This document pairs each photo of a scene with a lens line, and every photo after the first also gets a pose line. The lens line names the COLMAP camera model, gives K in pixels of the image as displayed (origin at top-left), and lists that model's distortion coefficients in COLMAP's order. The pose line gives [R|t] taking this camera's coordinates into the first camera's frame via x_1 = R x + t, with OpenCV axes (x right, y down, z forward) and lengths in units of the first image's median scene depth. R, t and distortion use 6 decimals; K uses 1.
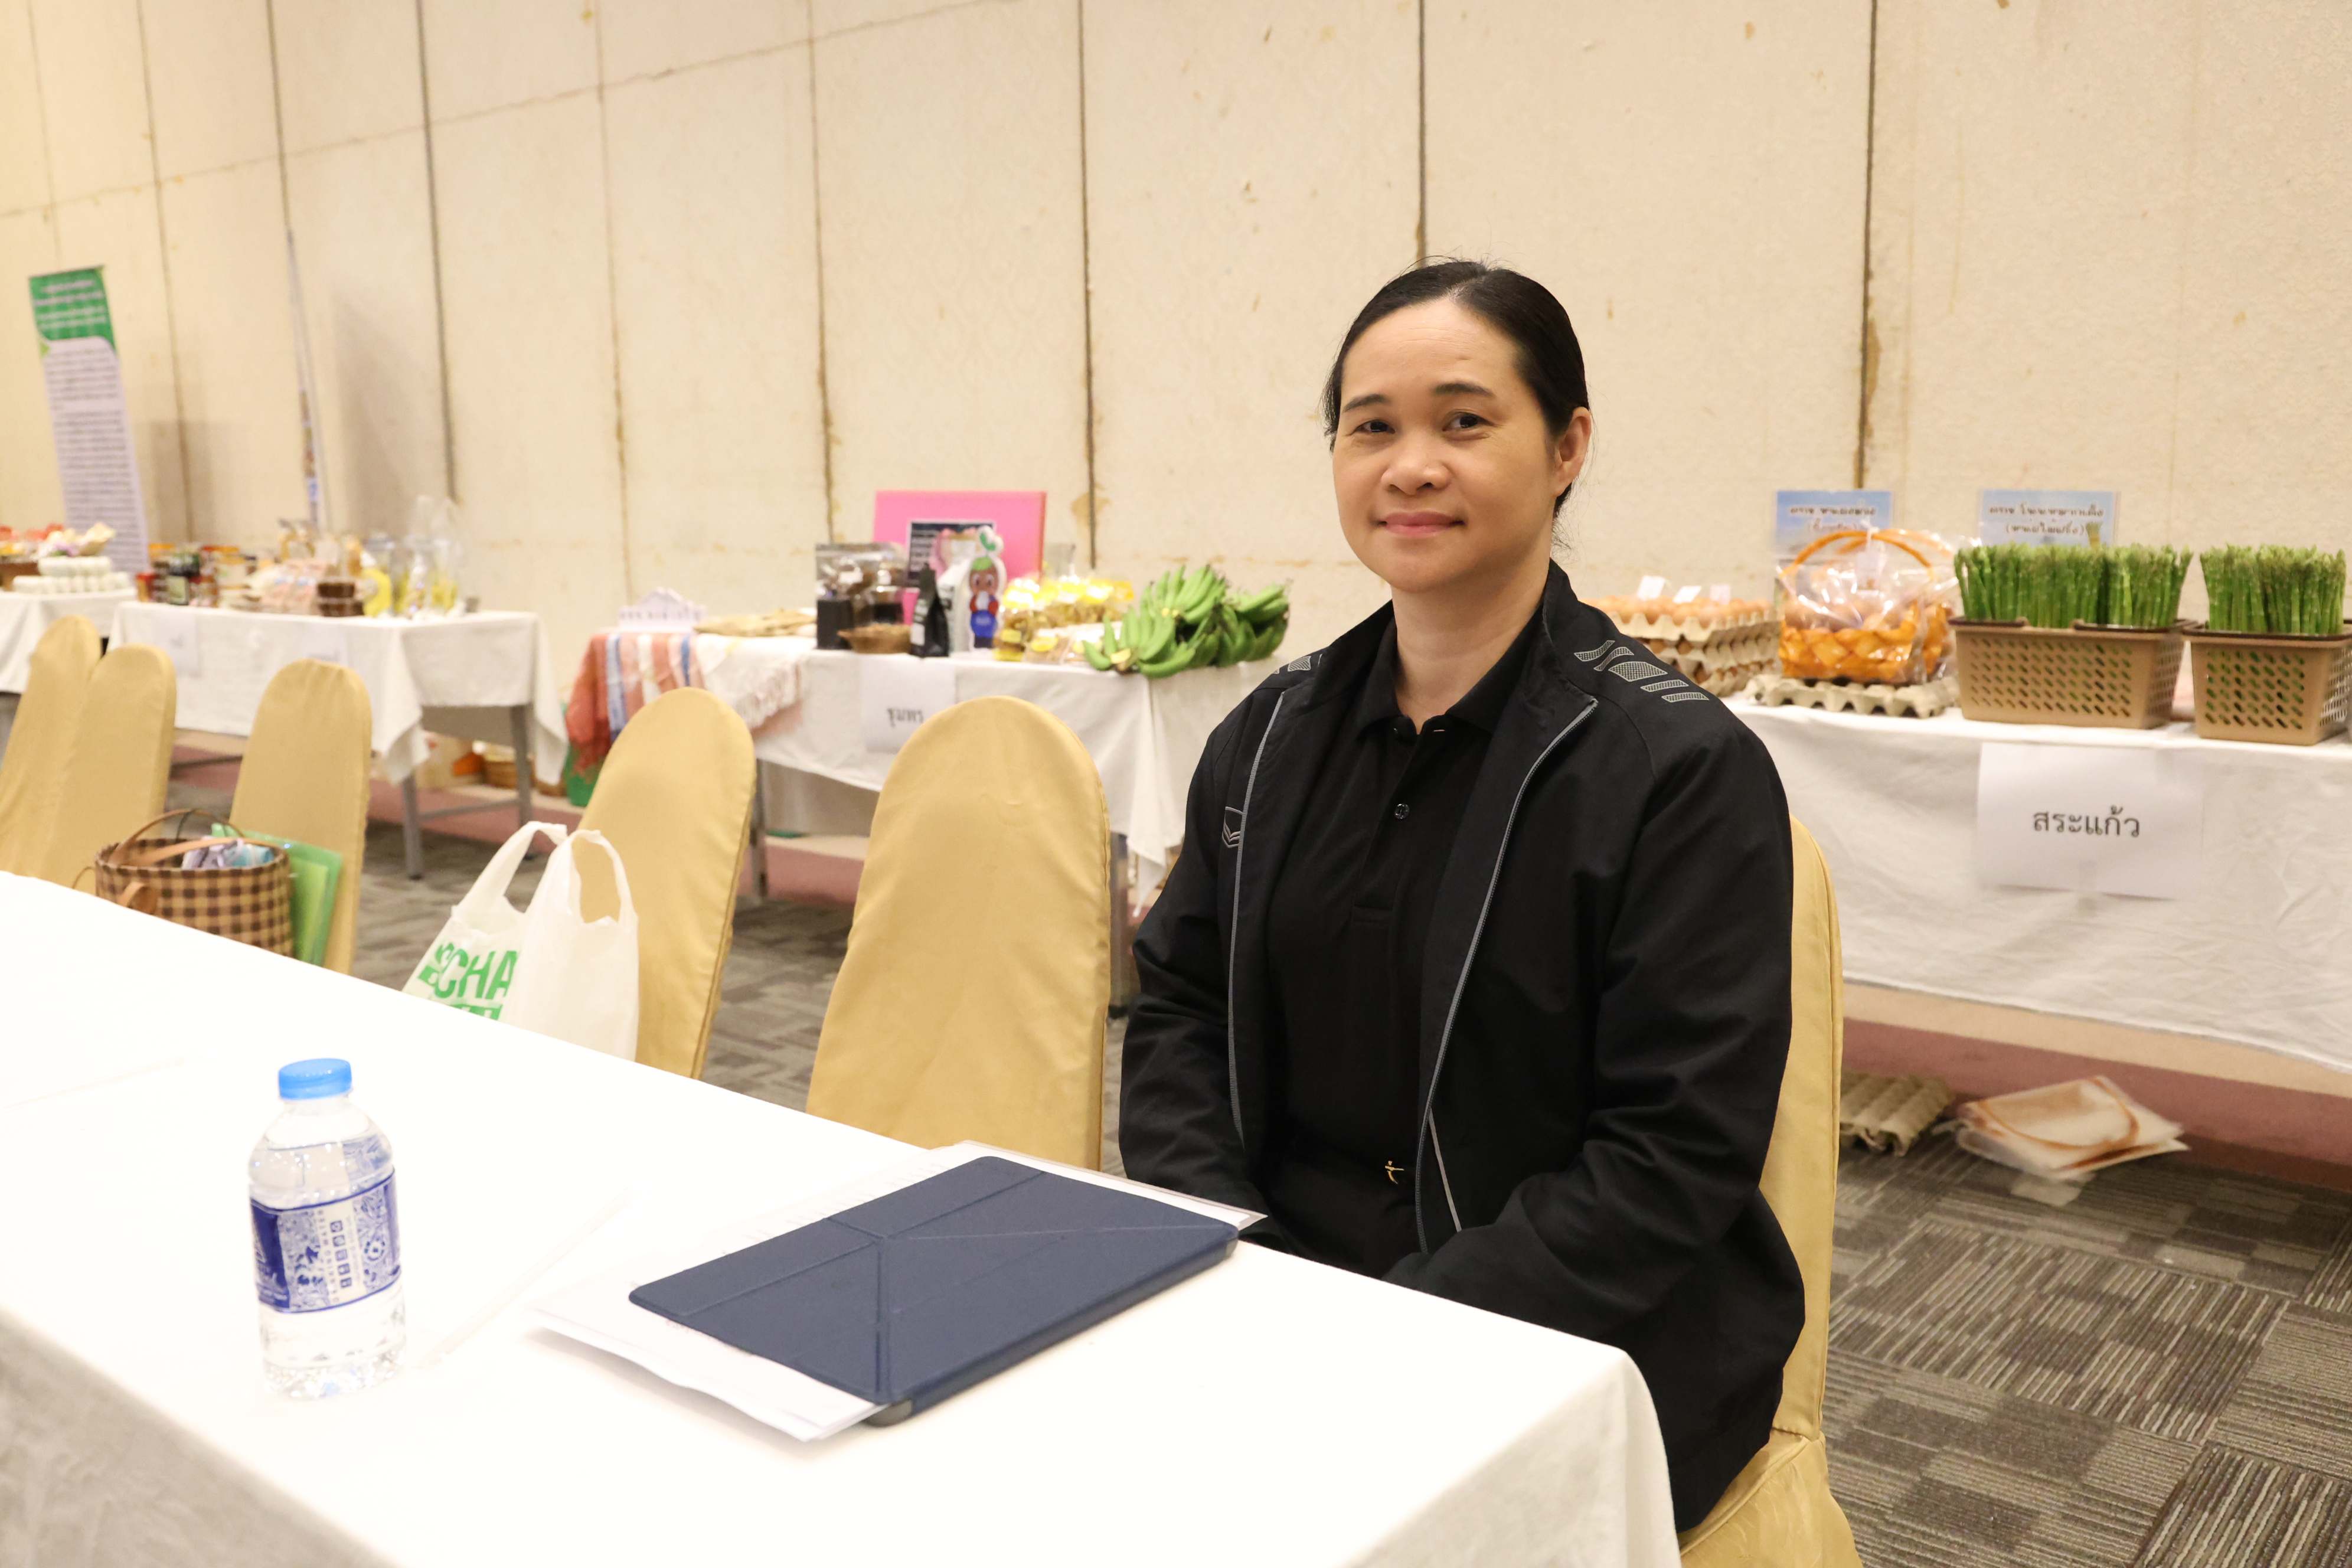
lens RADIAL K [[2055.1, 0, 1167.2], [0, 2055.1, 766.2], [0, 0, 1]] dist [-0.063140, 0.105666]
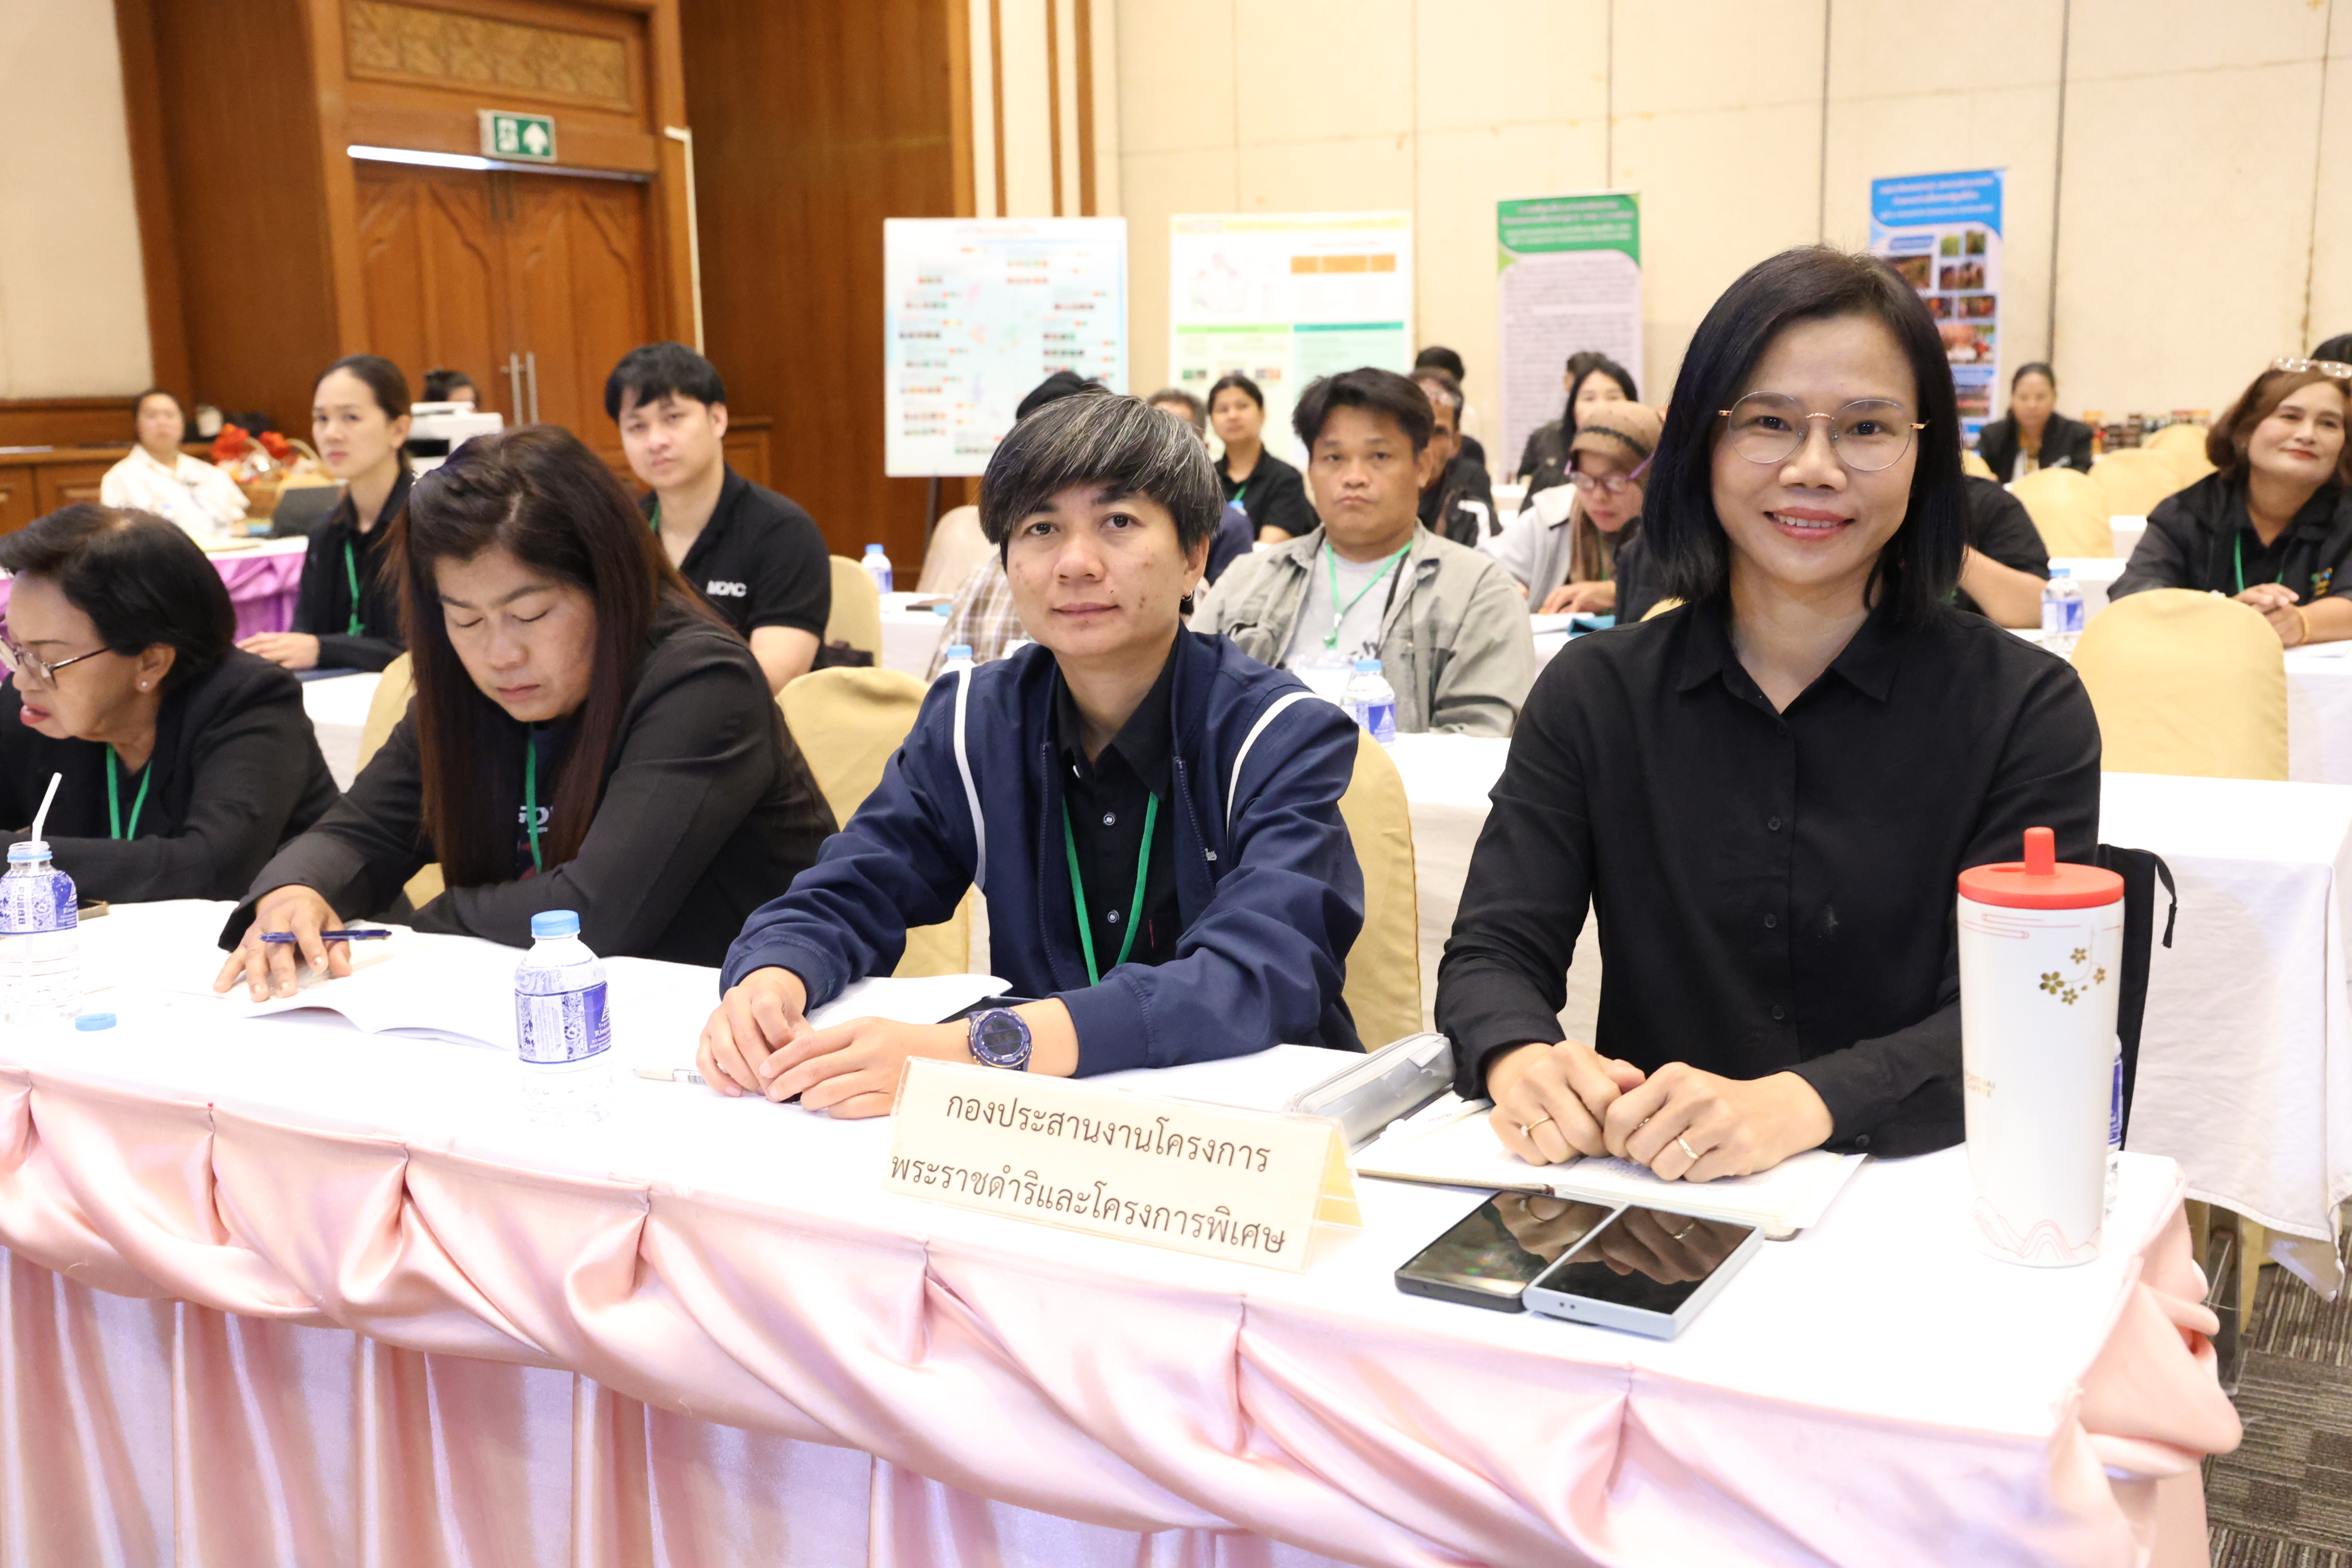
lens RADIAL K [[2313.9, 0, 1197.1], [0, 2313.9, 780.4], [0, 0, 1]] dist [0.040466, 0.000000]
pose [[0.983045, -0.041578, 0.178591, -1.447369], [0.036604, 0.998847, 0.031056, 0.066986], [-0.179676, -0.023992, 0.983433, -0.423427]]
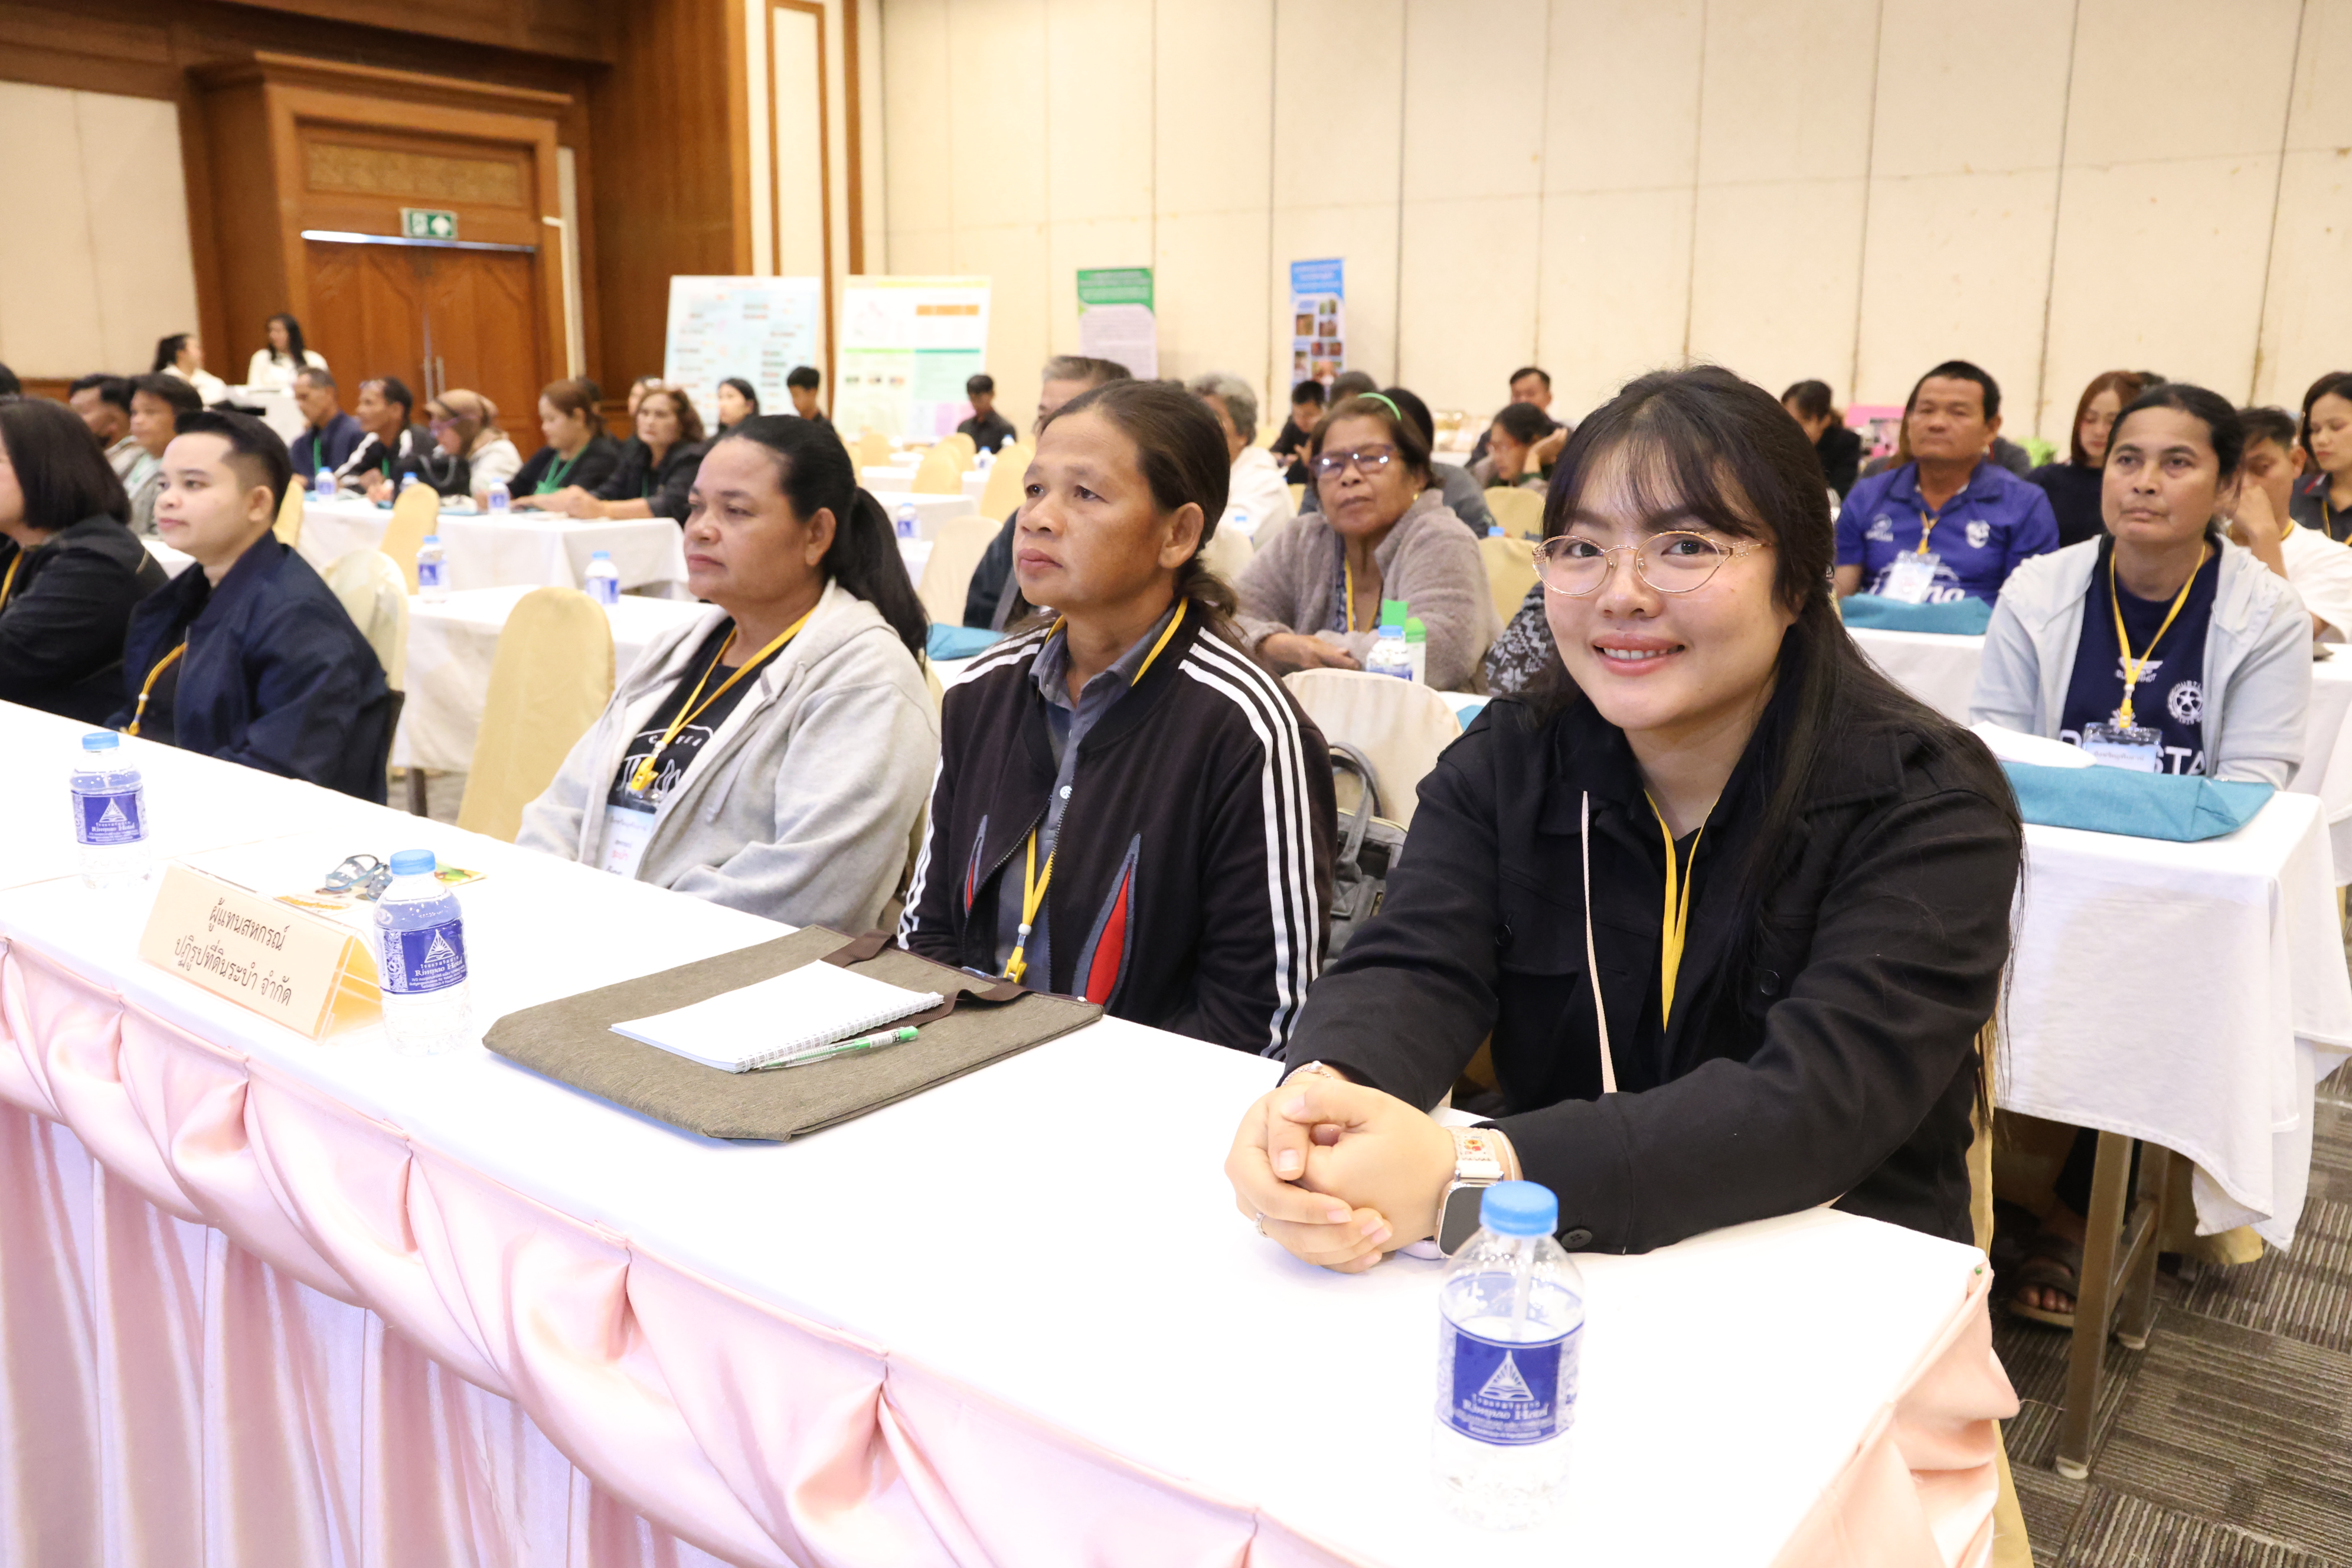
lens RADIAL K [[1813.9, 0, 1189.9], [0, 1813.9, 793.3], [0, 0, 1]] dist [-0.084086, 0.092808]
pose [[0.998722, 0.007588, 0.049961, -0.790439], [-0.011455, 0.996921, 0.077565, 0.133029], [-0.049218, -0.078038, 0.995735, -0.872531]]
